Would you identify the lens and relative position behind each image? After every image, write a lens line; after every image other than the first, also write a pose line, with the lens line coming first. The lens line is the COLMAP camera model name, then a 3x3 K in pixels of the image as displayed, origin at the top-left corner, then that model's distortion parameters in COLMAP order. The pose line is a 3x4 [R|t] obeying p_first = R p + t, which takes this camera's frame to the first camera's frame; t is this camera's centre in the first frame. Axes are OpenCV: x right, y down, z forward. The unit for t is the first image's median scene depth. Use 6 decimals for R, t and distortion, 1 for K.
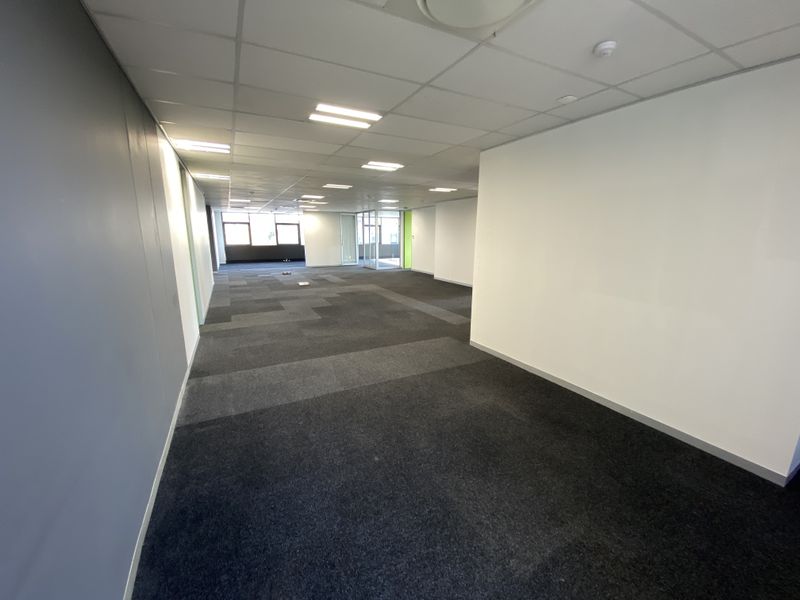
lens RADIAL K [[329.9, 0, 400.0], [0, 329.9, 300.0], [0, 0, 1]] dist [-0.022305, -0.000269]
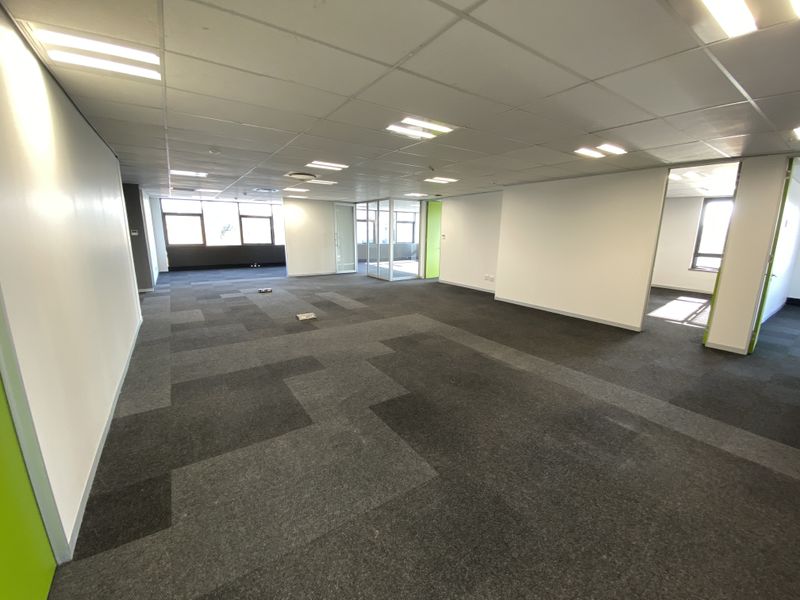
lens RADIAL K [[329.9, 0, 400.0], [0, 329.9, 300.0], [0, 0, 1]] dist [-0.022305, -0.000269]
pose [[0.992748, -0.015360, 0.119231, -0.131971], [0.014021, 0.999829, 0.012055, -0.056139], [-0.119396, -0.010296, 0.992793, 0.265429]]
